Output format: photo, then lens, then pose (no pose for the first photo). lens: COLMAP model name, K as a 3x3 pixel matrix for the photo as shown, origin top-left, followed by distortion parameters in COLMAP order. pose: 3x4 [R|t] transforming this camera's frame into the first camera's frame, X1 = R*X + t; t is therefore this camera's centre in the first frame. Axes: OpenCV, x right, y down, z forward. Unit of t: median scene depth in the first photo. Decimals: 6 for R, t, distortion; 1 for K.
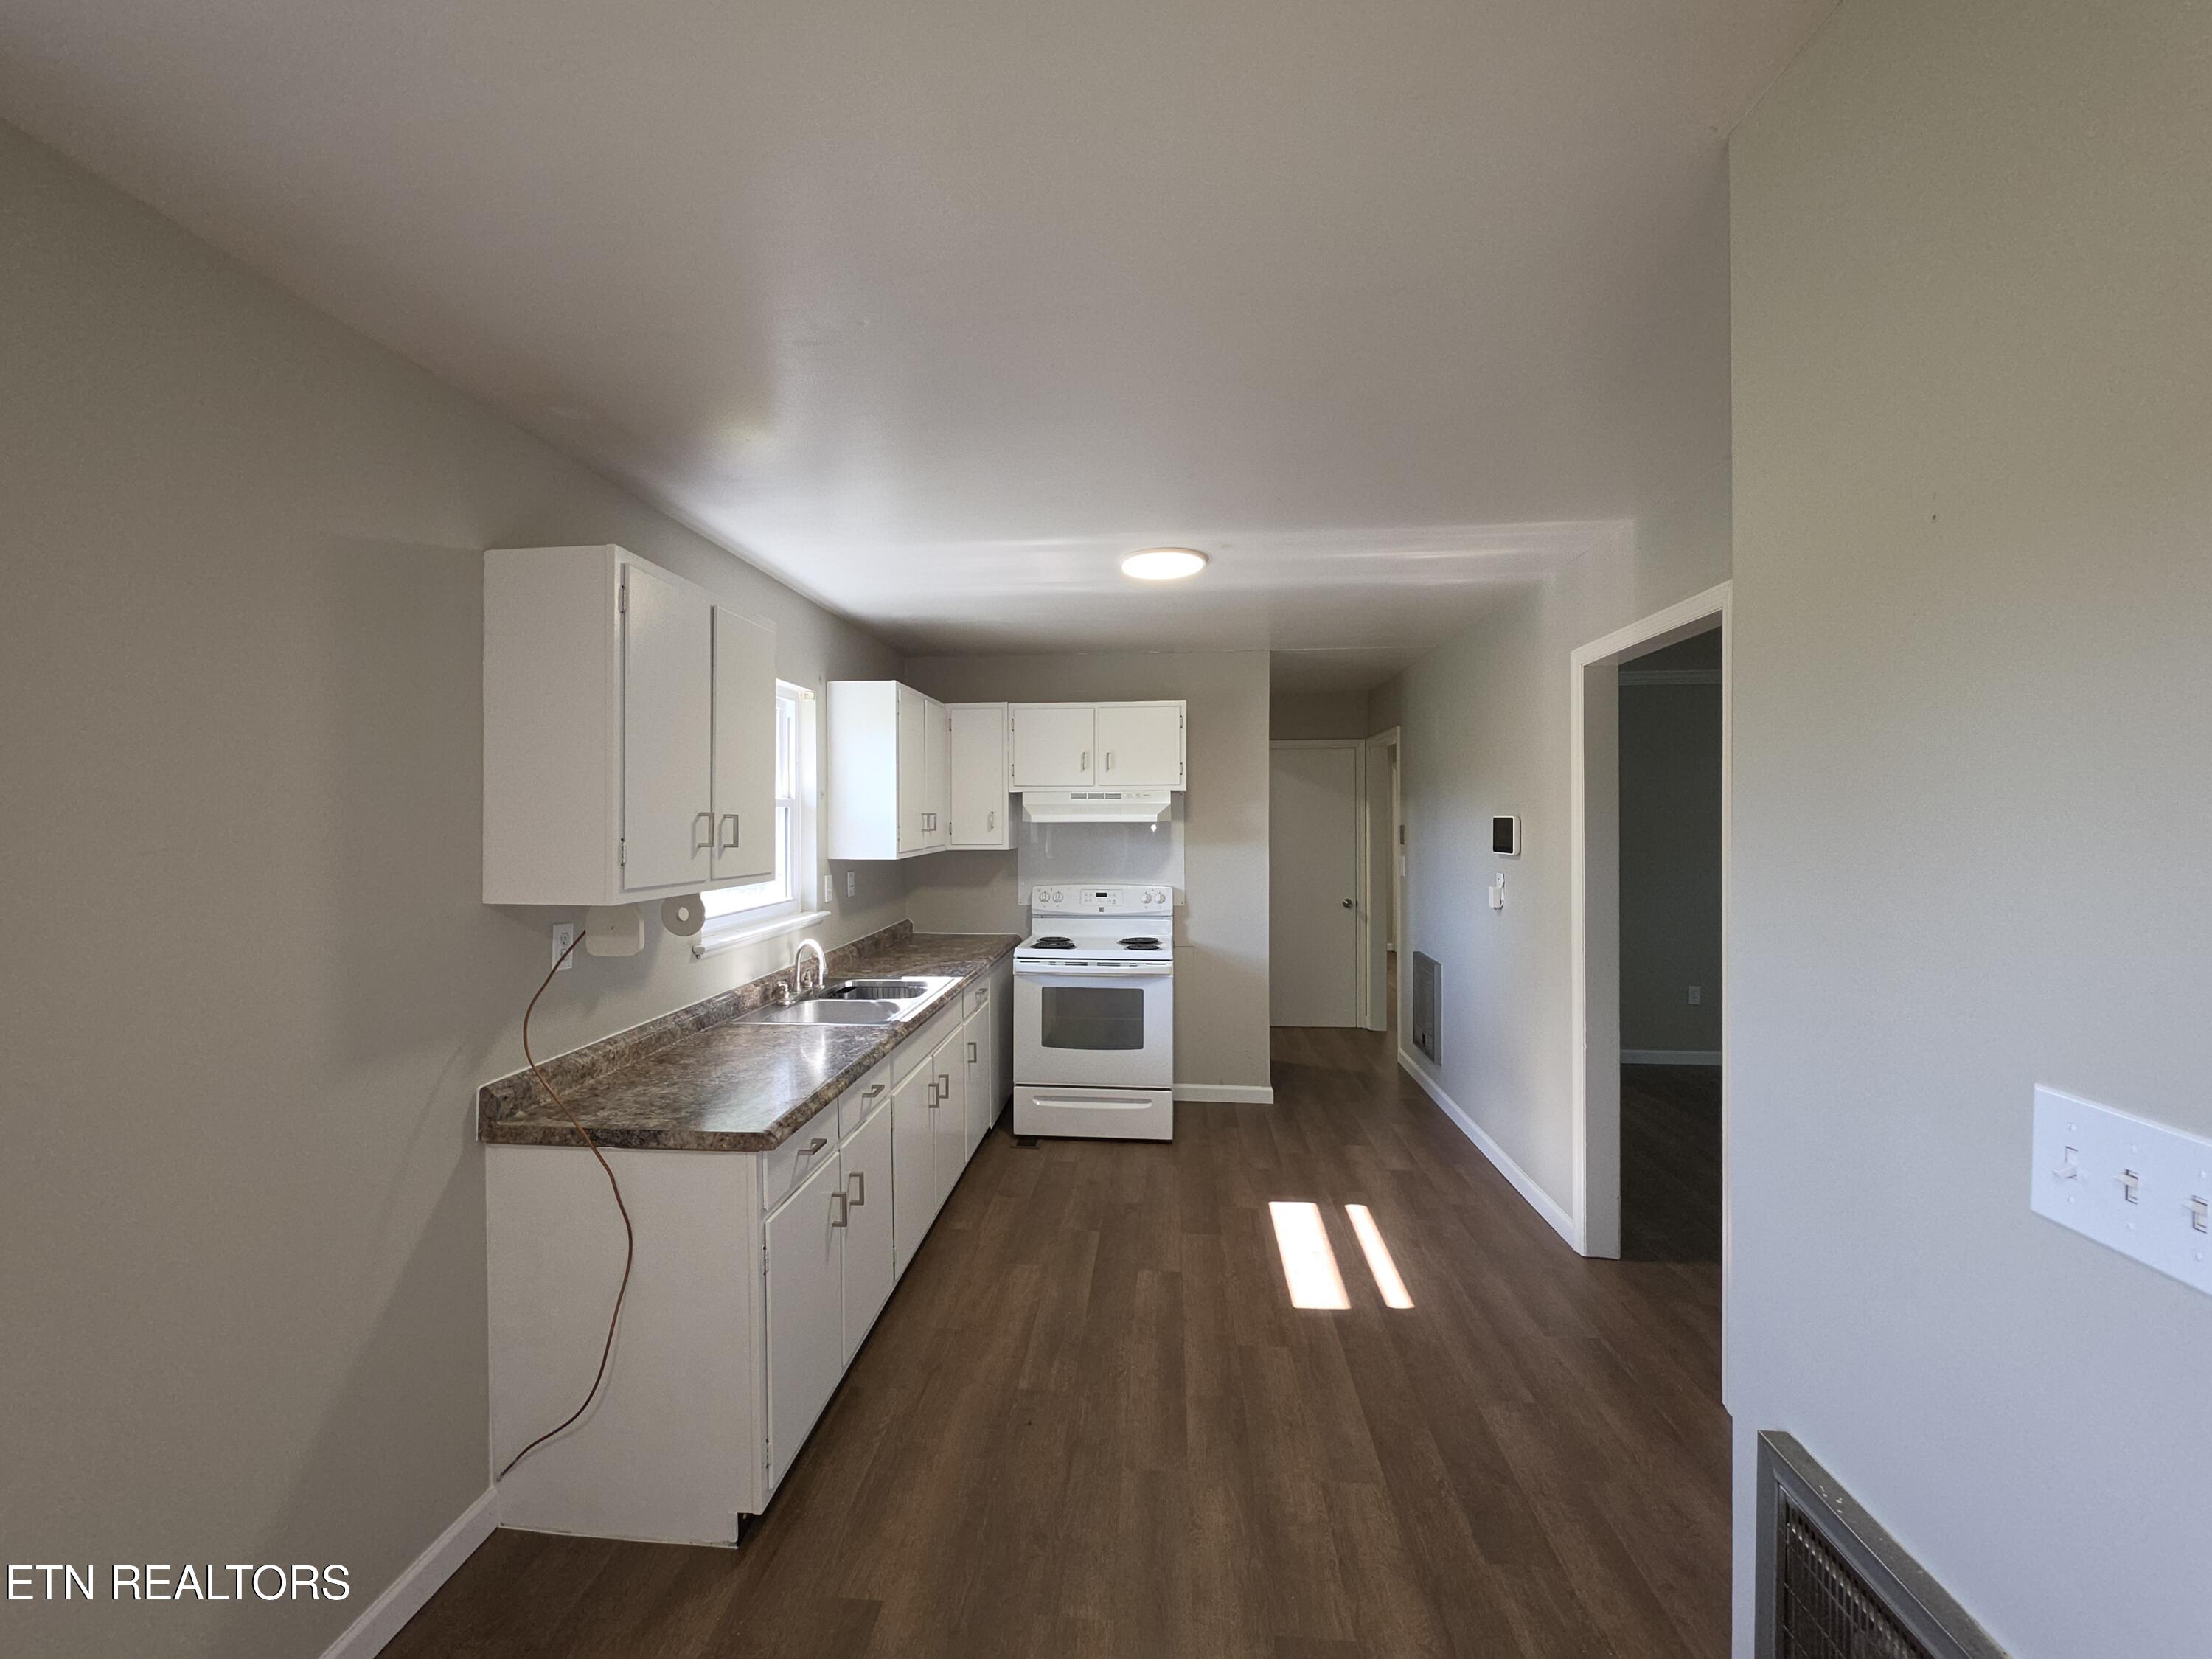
lens RADIAL K [[879.9, 0, 1084.9], [0, 879.9, 819.1], [0, 0, 1]] dist [-0.002316, -0.000596]
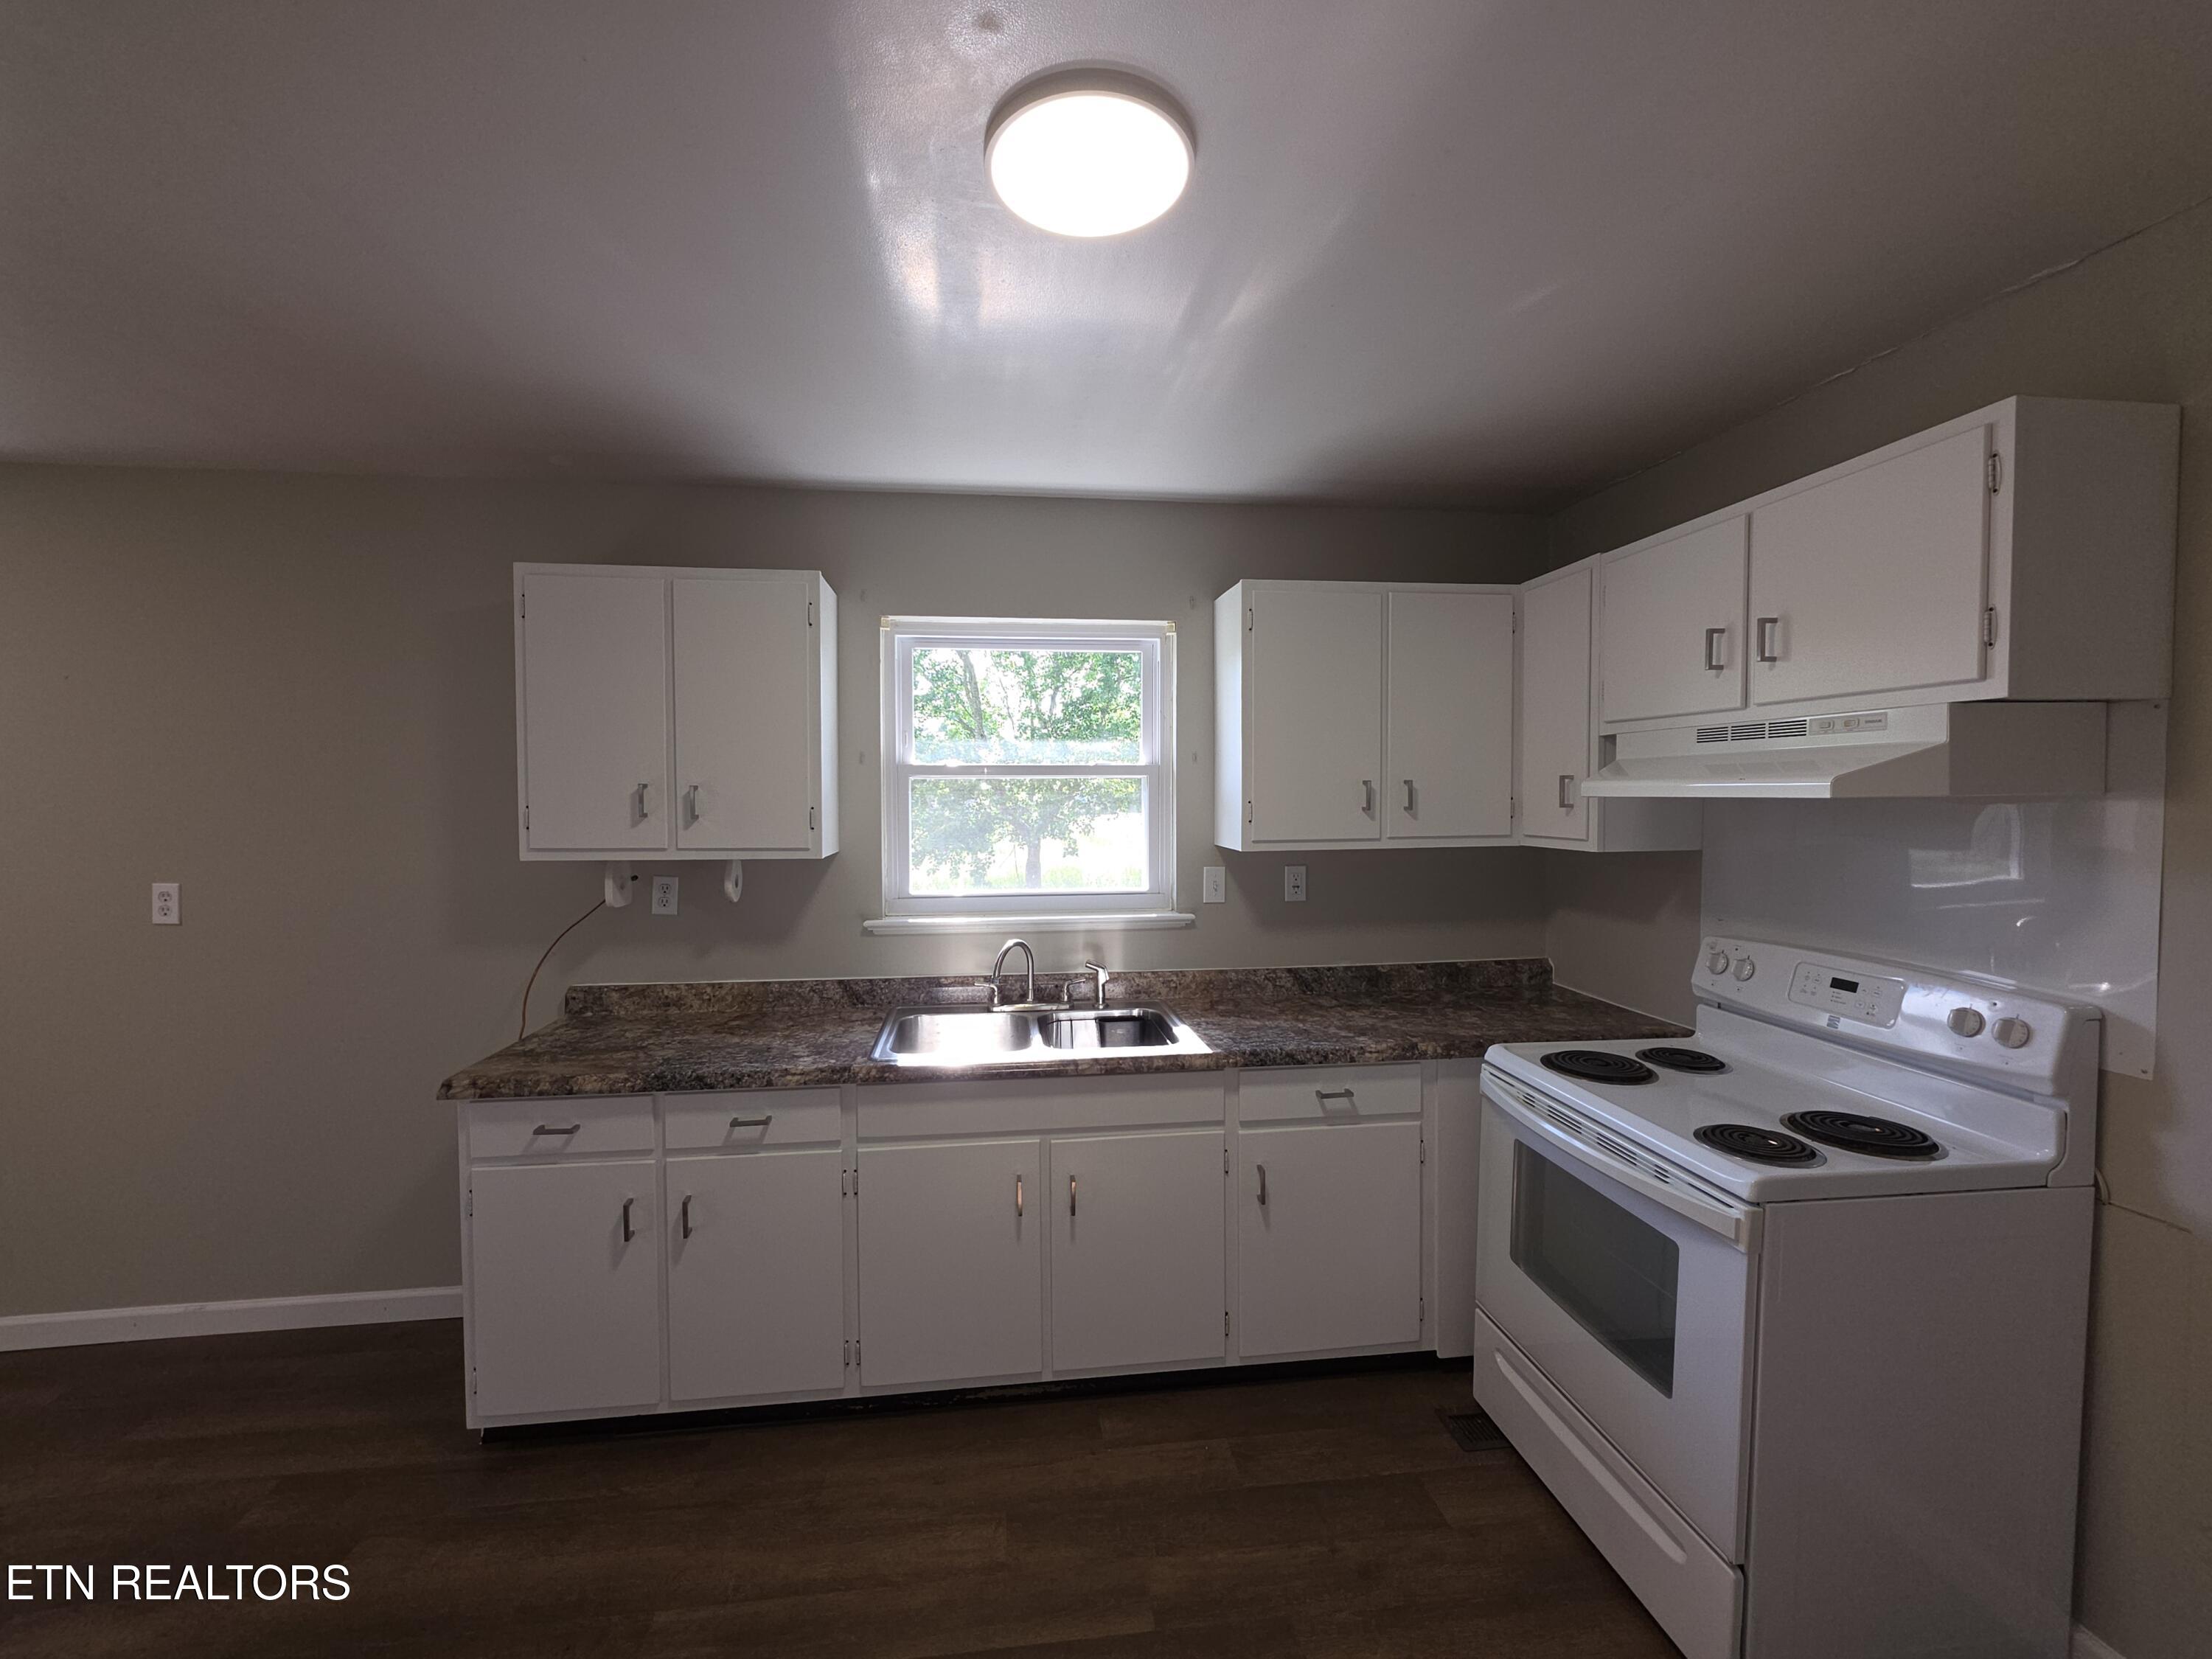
lens RADIAL K [[879.9, 0, 1084.9], [0, 879.9, 819.1], [0, 0, 1]] dist [-0.002316, -0.000596]
pose [[0.216047, 0.030442, -0.975908, 0.343231], [-0.000190, 0.999515, 0.031136, 0.000782], [0.976383, -0.006541, 0.215948, 0.623239]]
